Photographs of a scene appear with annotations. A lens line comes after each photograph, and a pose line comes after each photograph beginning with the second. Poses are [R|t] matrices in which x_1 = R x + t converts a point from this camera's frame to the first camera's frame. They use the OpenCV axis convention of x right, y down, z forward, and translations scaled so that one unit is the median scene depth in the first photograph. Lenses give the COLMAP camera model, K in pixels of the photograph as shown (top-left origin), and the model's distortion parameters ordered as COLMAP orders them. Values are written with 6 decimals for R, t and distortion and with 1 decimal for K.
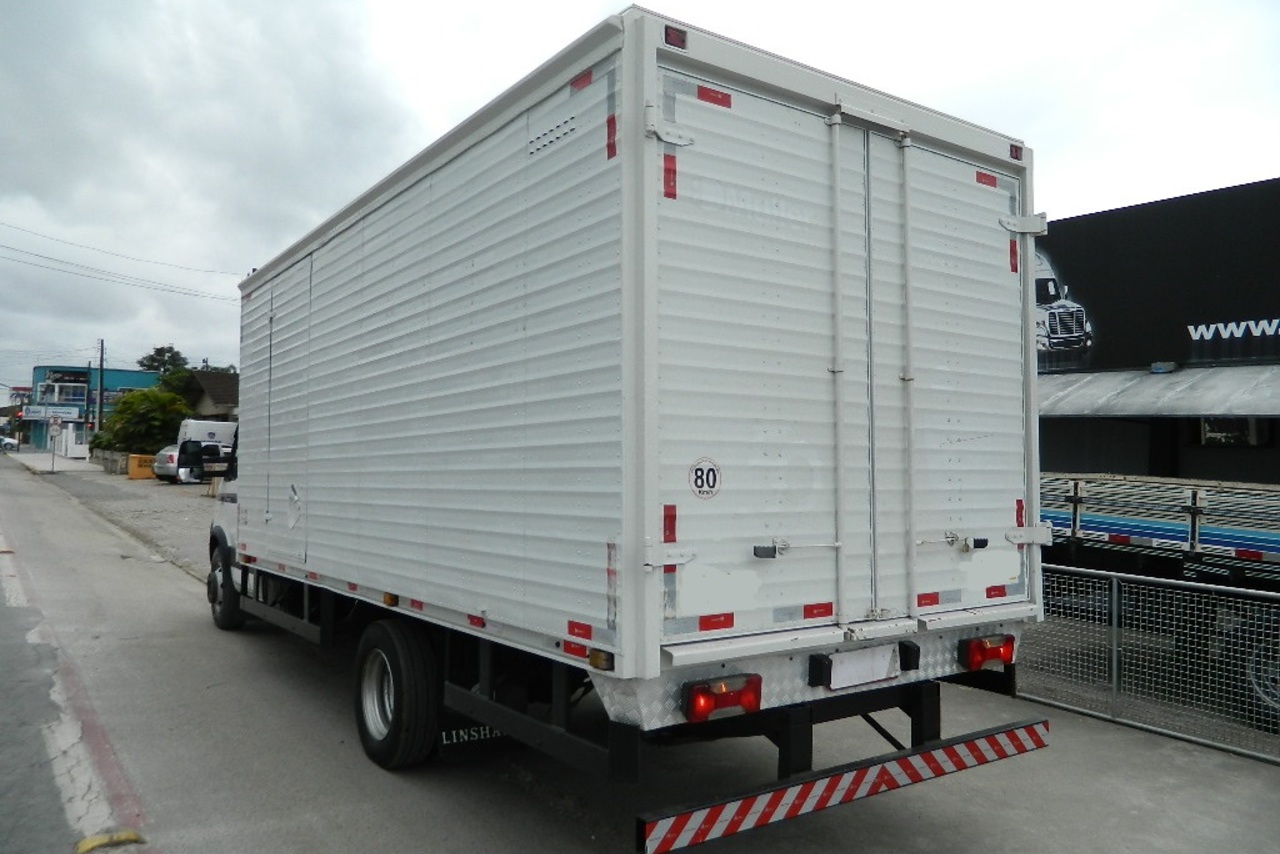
lens RADIAL K [[942.7, 0, 673.8], [0, 942.7, 430.0], [0, 0, 1]] dist [0.008940, 0.001480]
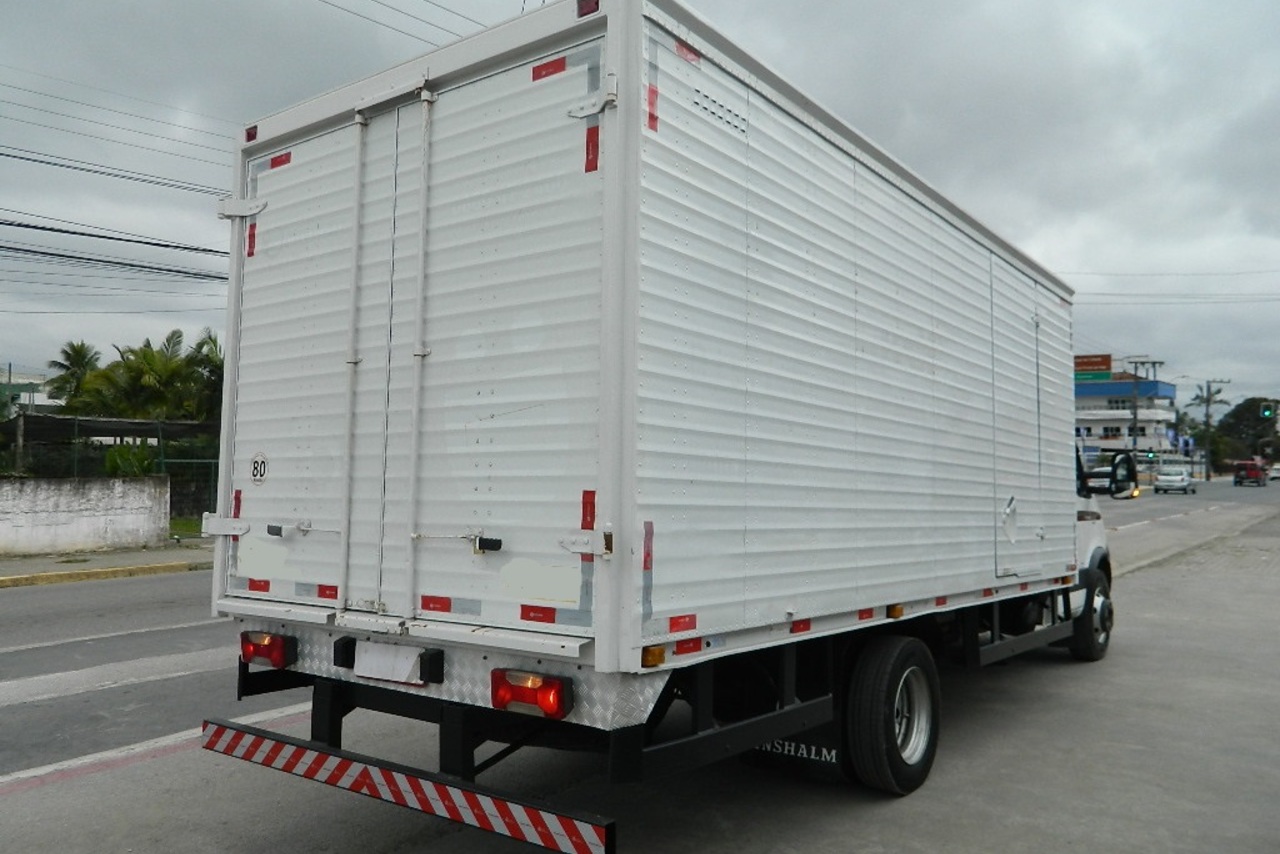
lens RADIAL K [[942.7, 0, 673.8], [0, 942.7, 430.0], [0, 0, 1]] dist [0.008940, 0.001480]
pose [[0.326825, -0.069986, -0.942490, 1.246828], [0.041745, 0.997350, -0.059584, 0.086750], [0.944163, -0.019871, 0.328880, 0.988096]]
